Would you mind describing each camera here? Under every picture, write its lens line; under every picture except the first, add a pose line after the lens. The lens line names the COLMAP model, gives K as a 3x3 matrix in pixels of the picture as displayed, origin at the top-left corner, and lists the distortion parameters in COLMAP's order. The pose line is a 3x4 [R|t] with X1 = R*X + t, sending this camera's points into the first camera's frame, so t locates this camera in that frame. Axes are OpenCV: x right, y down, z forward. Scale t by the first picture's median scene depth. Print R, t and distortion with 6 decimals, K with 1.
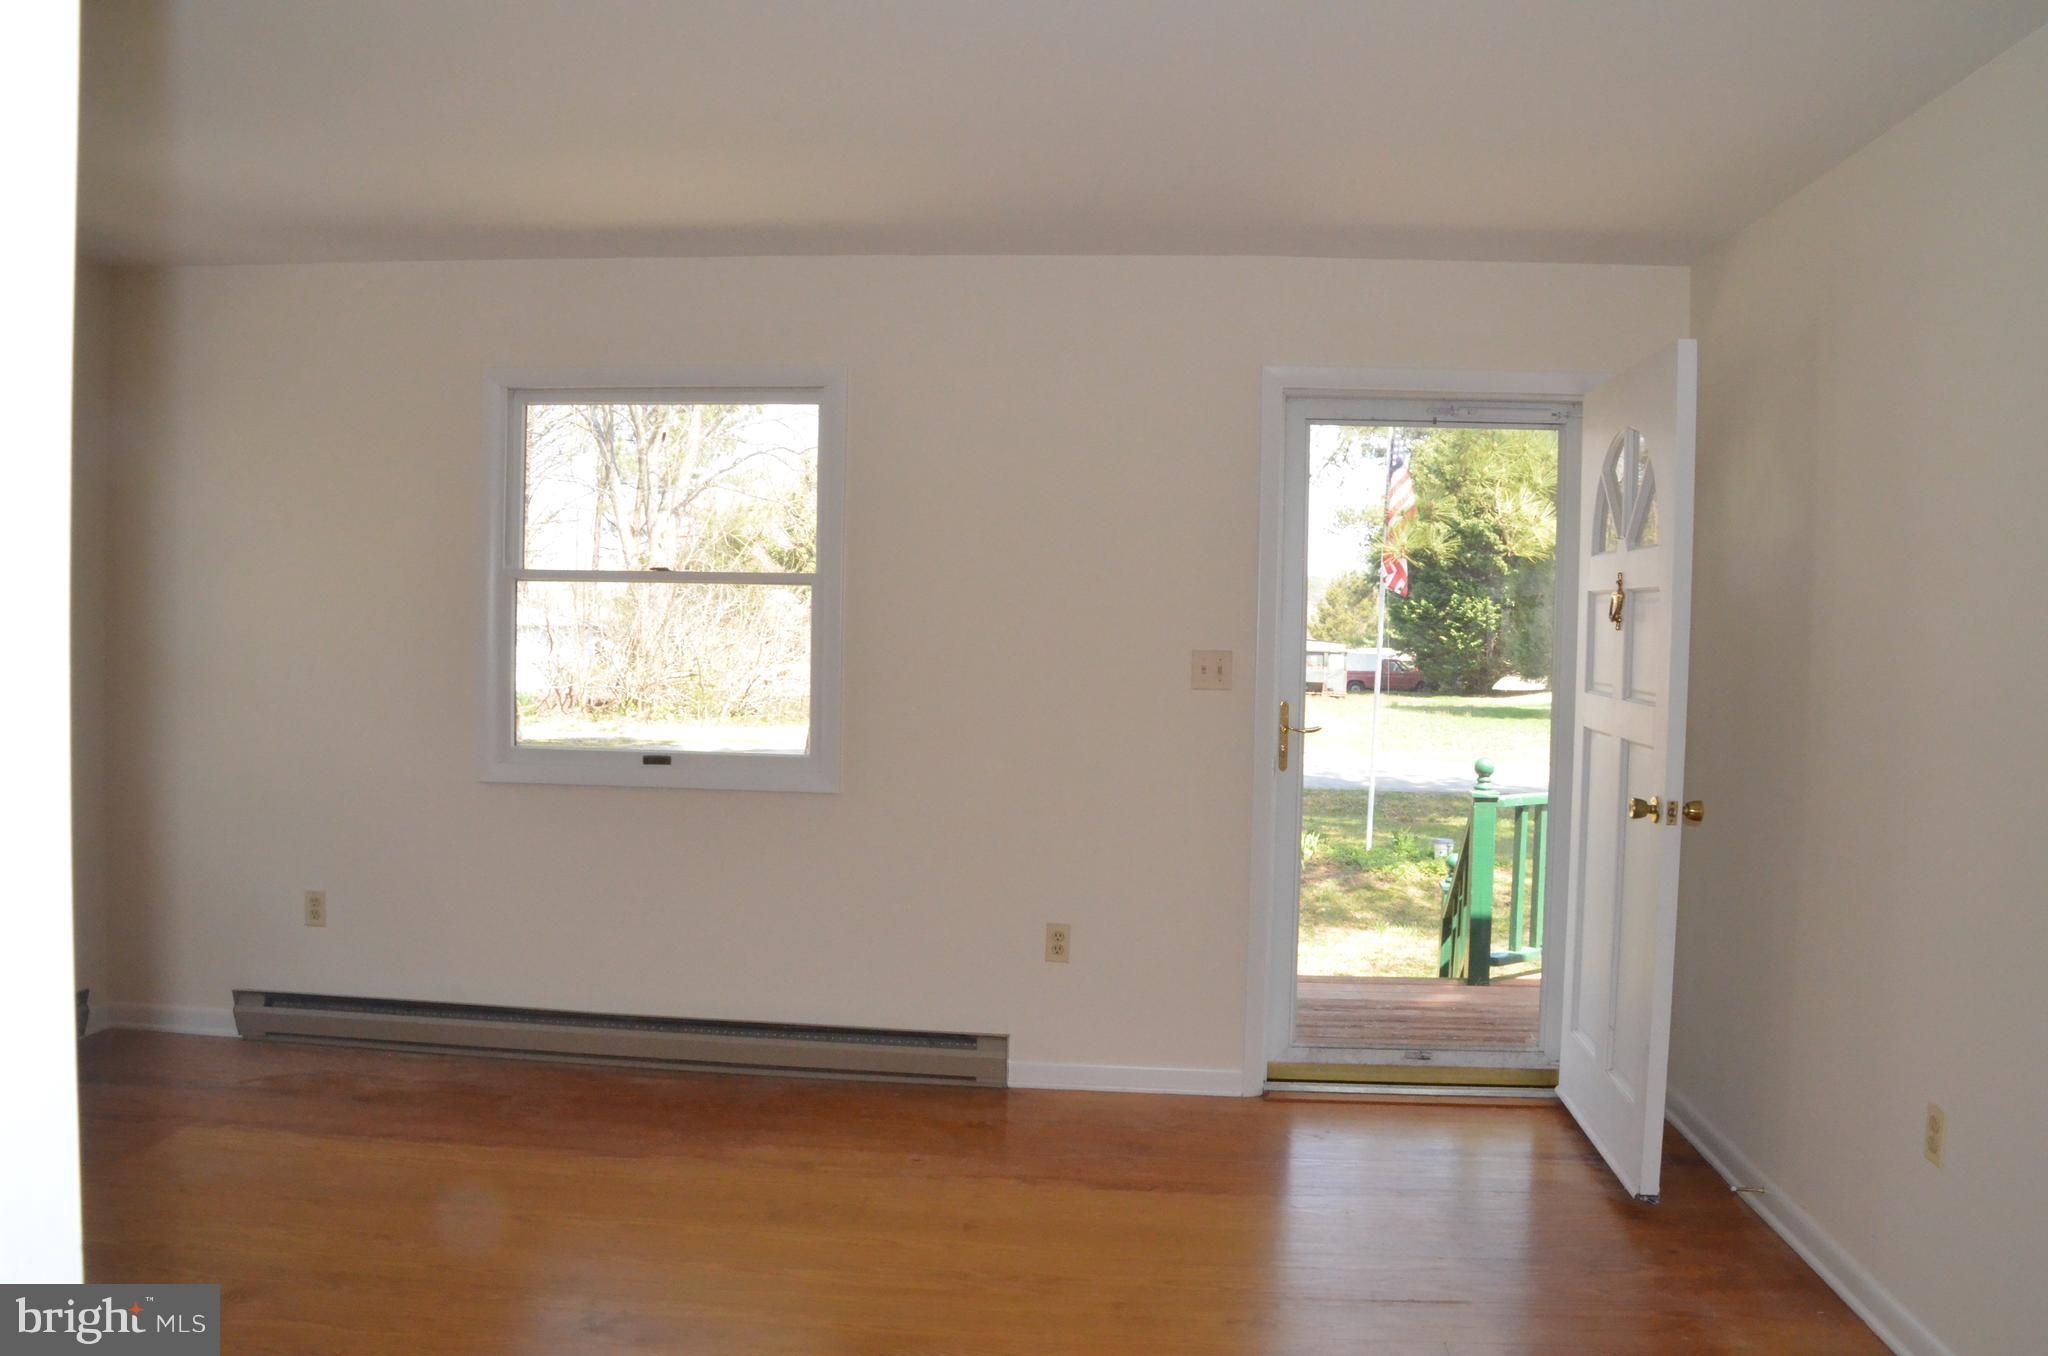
lens RADIAL K [[1593.3, 0, 1064.8], [0, 1593.3, 682.5], [0, 0, 1]] dist [-0.150046, 0.087953]
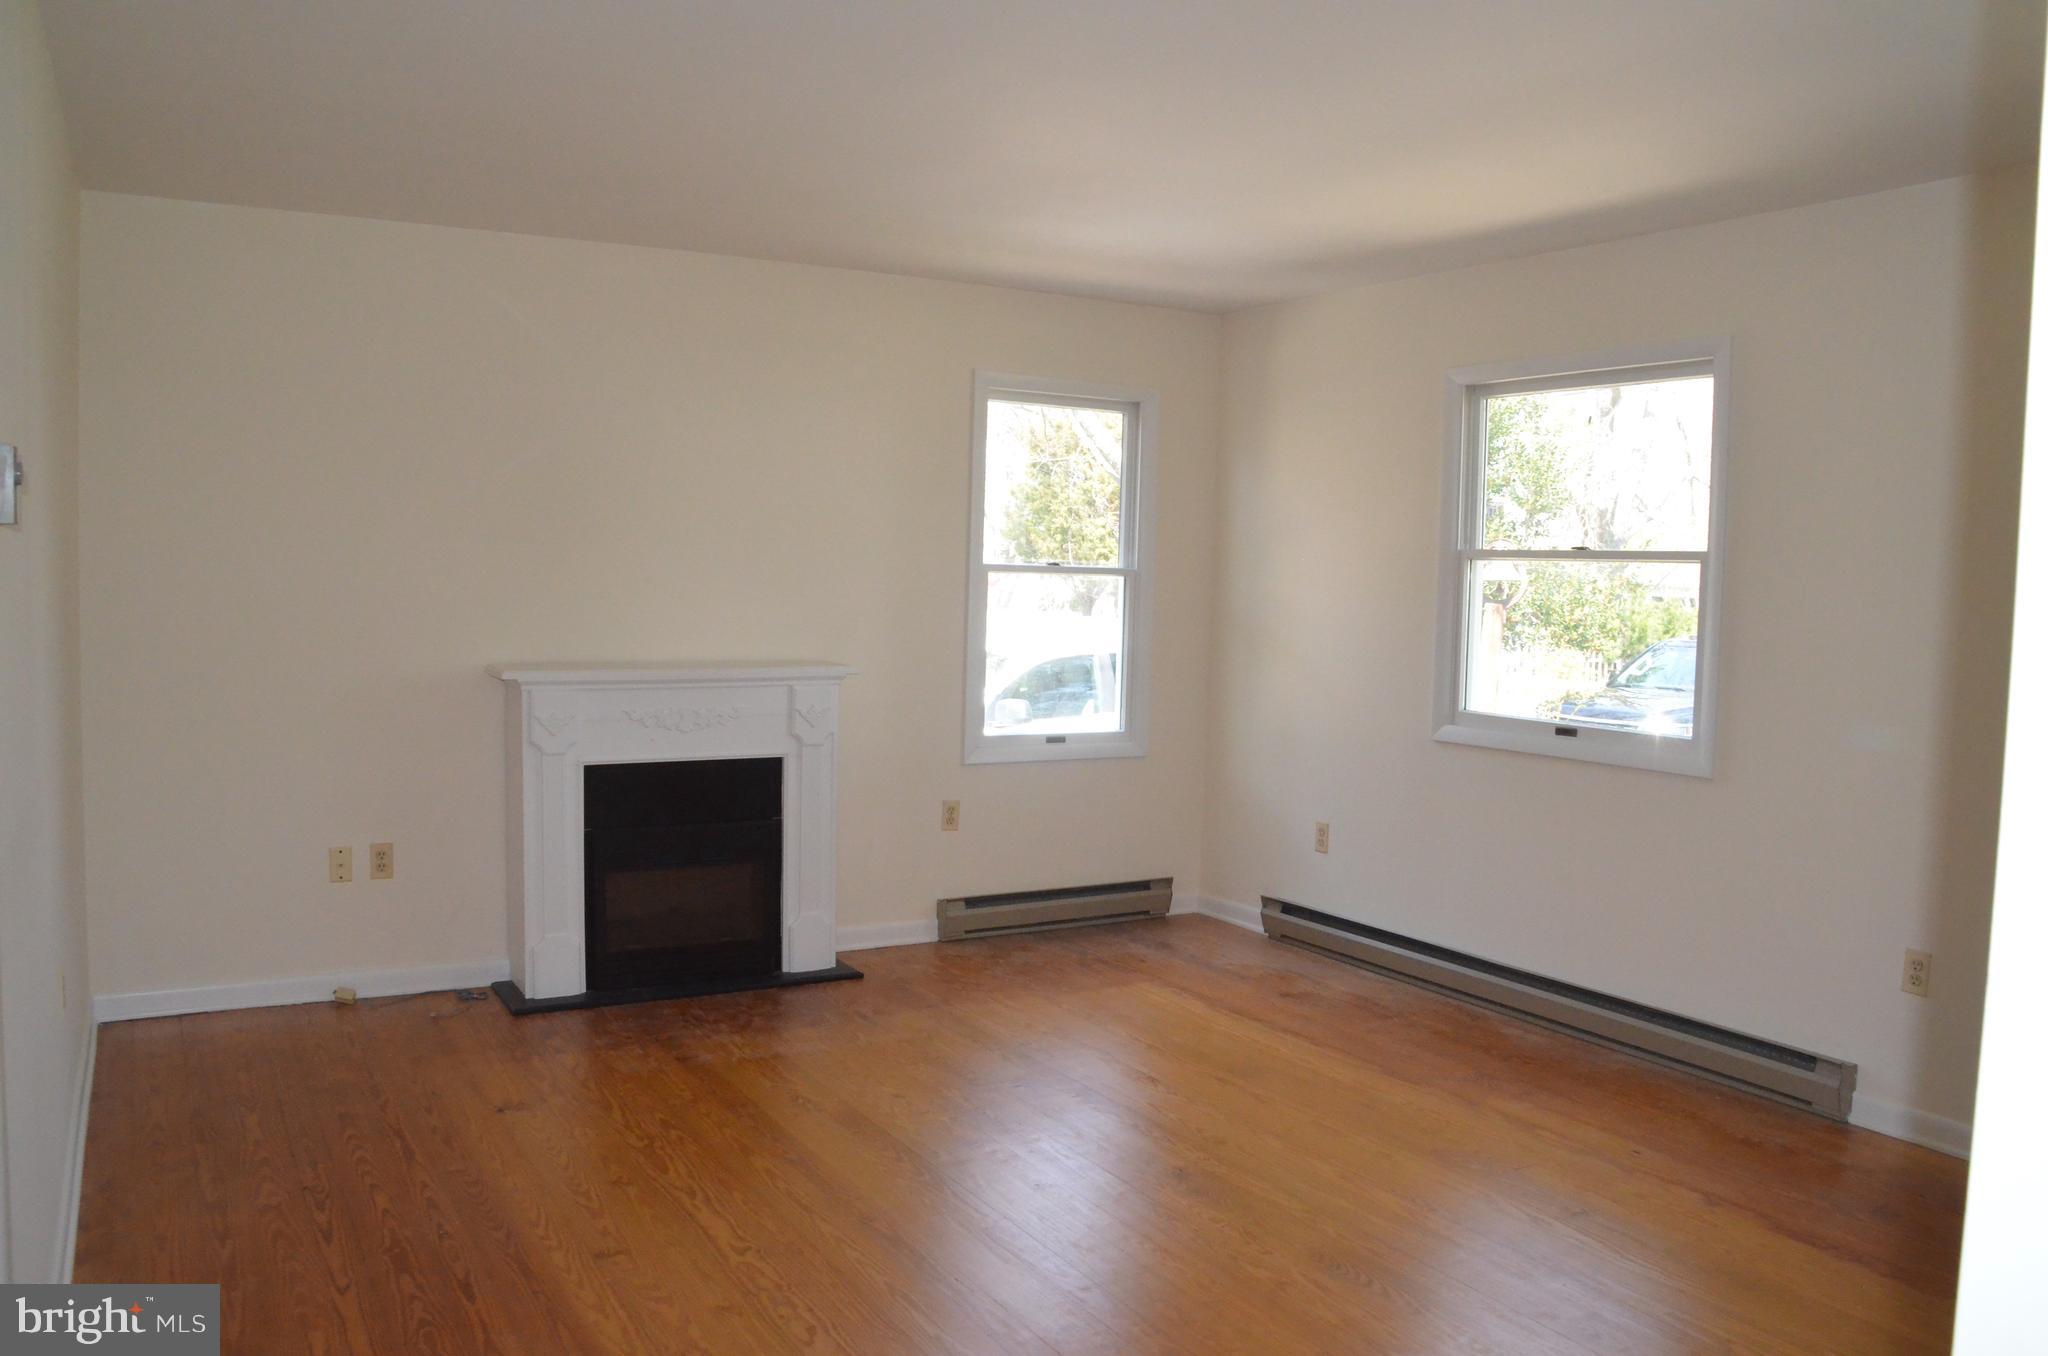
lens RADIAL K [[1593.3, 0, 1064.8], [0, 1593.3, 682.5], [0, 0, 1]] dist [-0.150046, 0.087953]
pose [[0.585970, 0.047779, -0.808923, 0.391644], [-0.049444, 0.998508, 0.023161, 0.009345], [0.808823, 0.026425, 0.587458, 0.126256]]
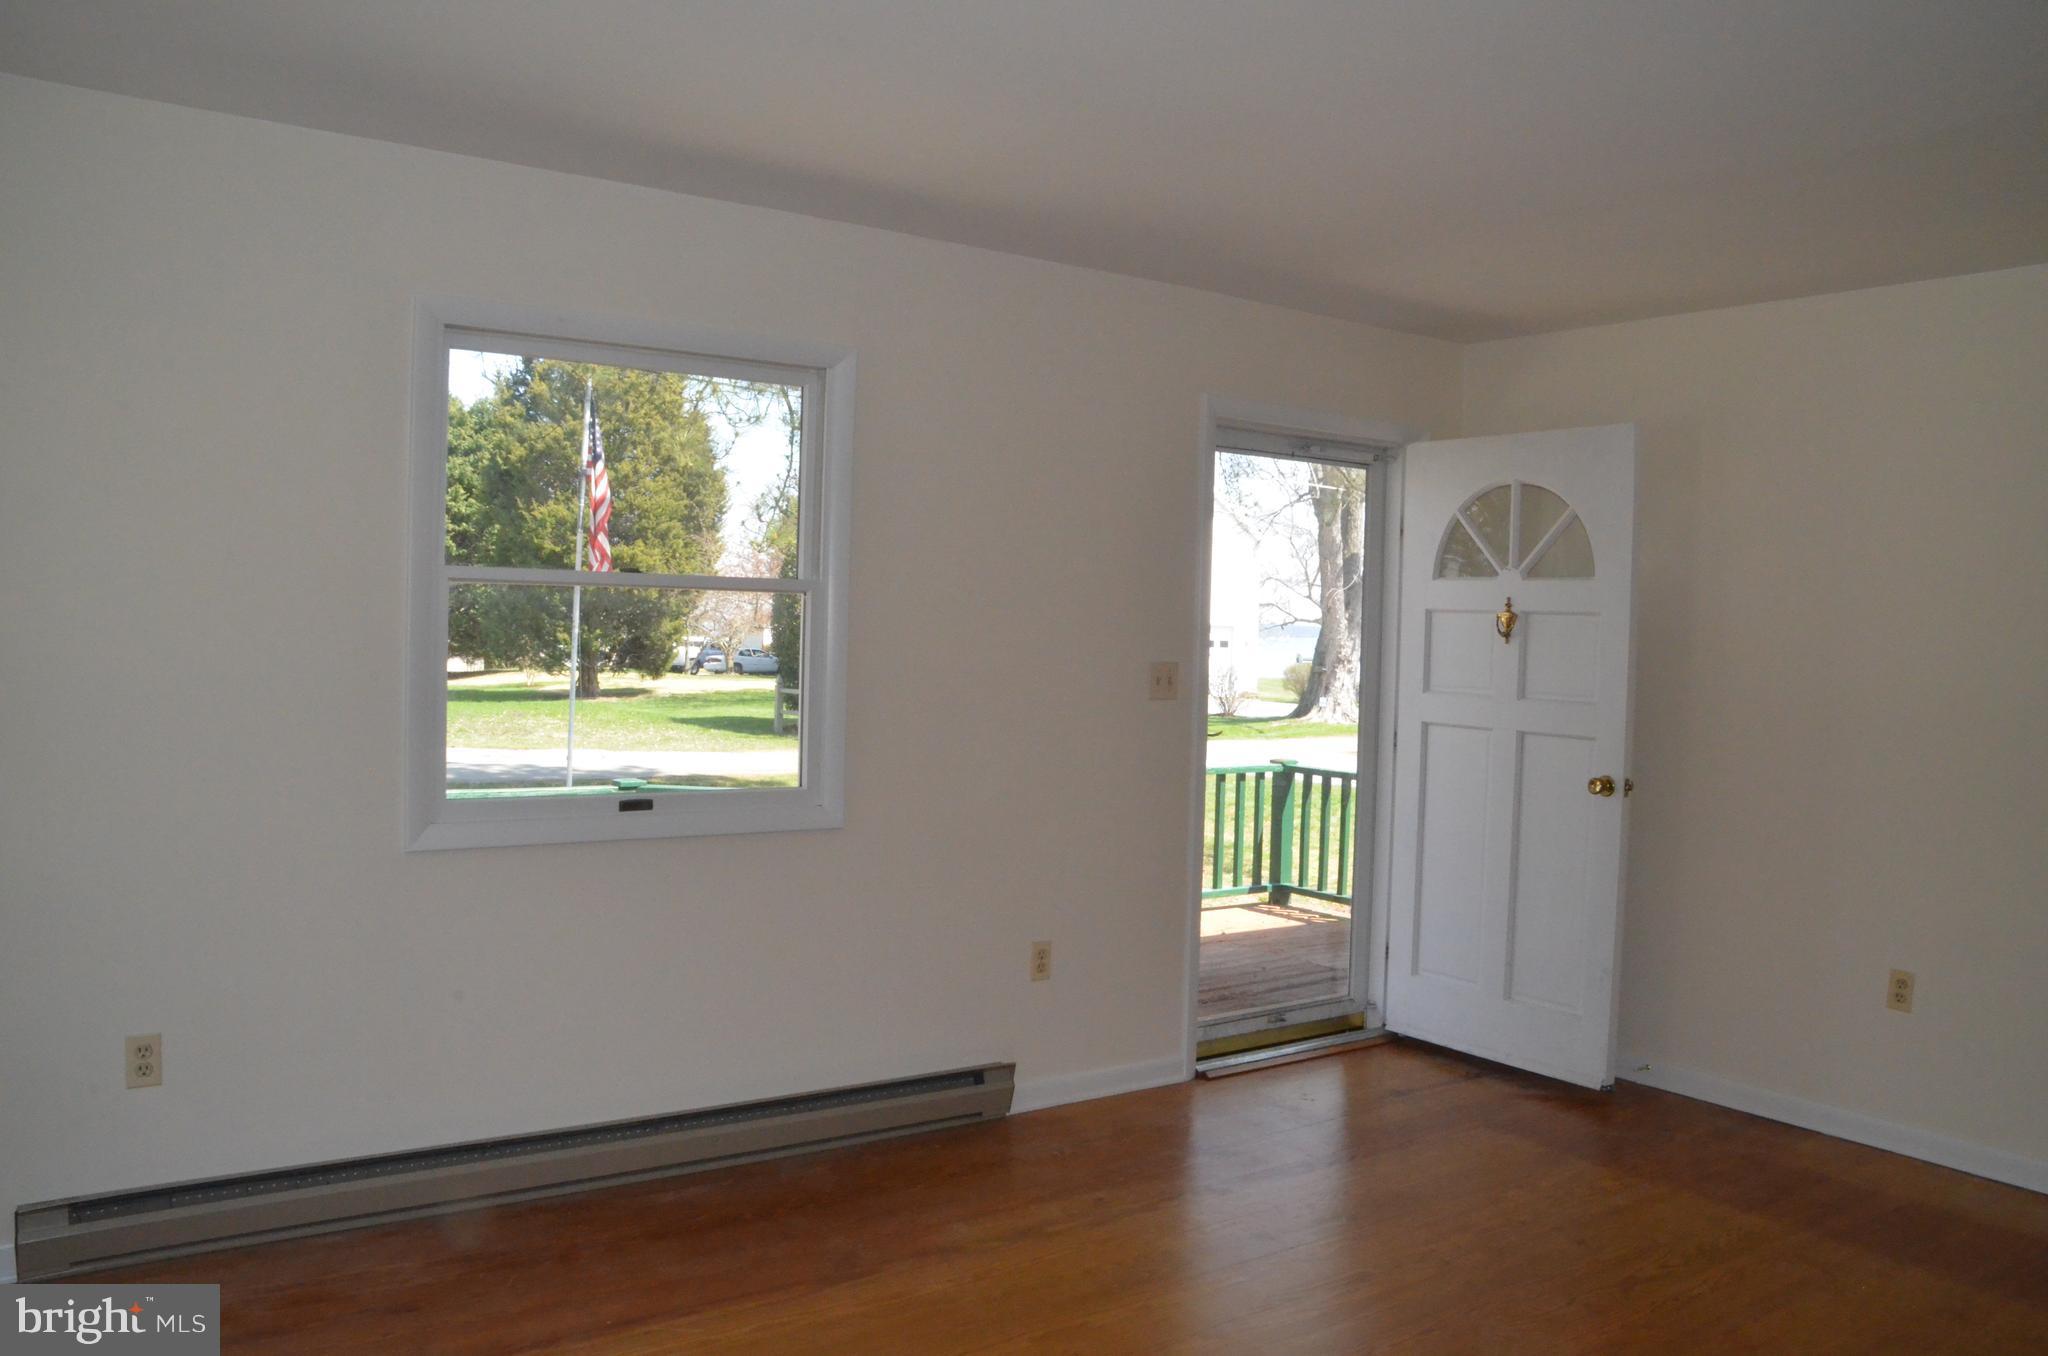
lens RADIAL K [[1593.3, 0, 1064.8], [0, 1593.3, 682.5], [0, 0, 1]] dist [-0.150046, 0.087953]
pose [[0.759182, -0.022697, 0.650482, -0.629539], [0.013300, 0.999724, 0.019360, -0.027224], [-0.650742, -0.006046, 0.759275, 0.244868]]
